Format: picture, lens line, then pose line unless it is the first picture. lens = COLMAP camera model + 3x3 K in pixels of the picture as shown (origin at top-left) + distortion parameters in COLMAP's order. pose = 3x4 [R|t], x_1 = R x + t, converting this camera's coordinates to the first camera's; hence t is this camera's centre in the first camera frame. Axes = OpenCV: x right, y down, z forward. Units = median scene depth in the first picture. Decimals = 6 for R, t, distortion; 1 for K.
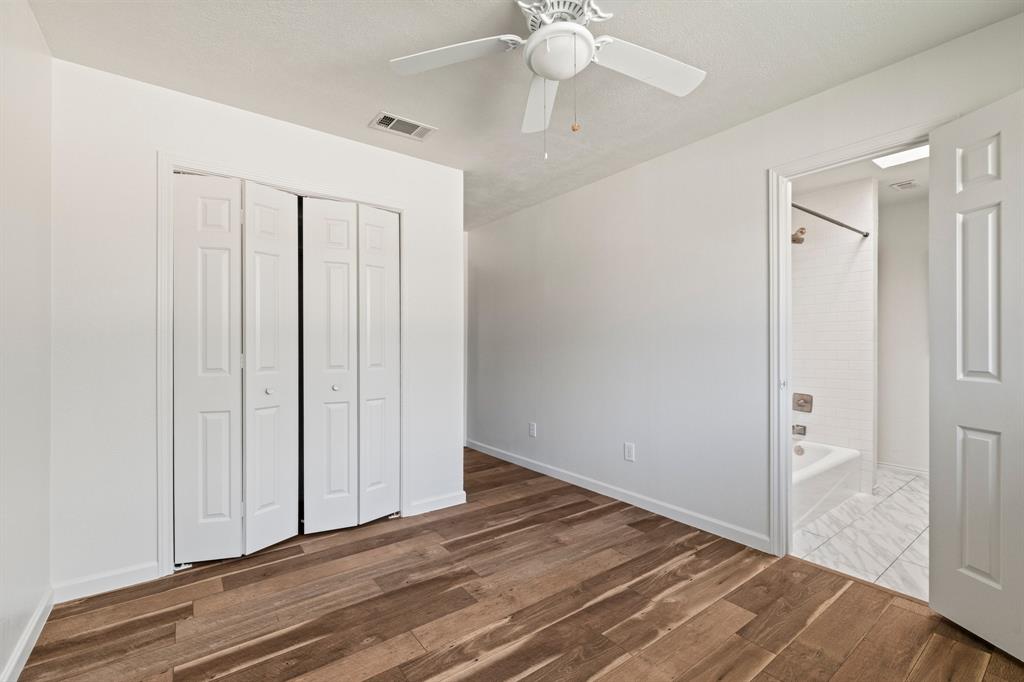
lens RADIAL K [[439.1, 0, 507.3], [0, 439.1, 346.1], [0, 0, 1]] dist [-0.003733, -0.000101]
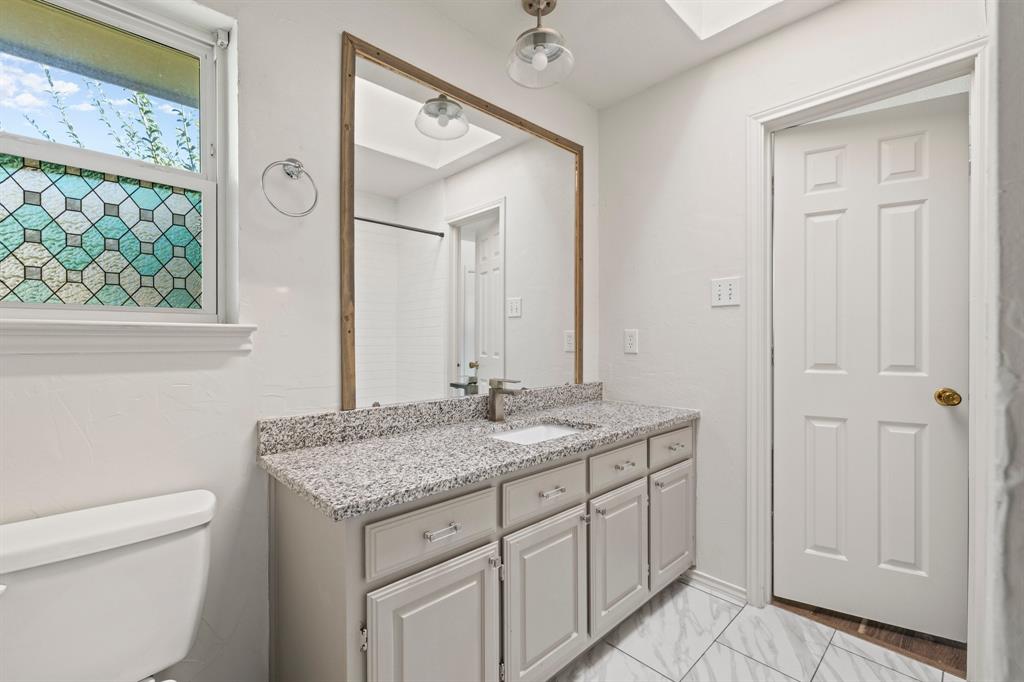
lens RADIAL K [[439.1, 0, 512.7], [0, 439.1, 341.0], [0, 0, 1]] dist [-0.003733, -0.000101]
pose [[-0.992343, -0.000543, -0.123511, 1.479917], [-0.000958, 0.999994, 0.003307, -0.000679], [0.123509, 0.003400, -0.992338, 1.669759]]
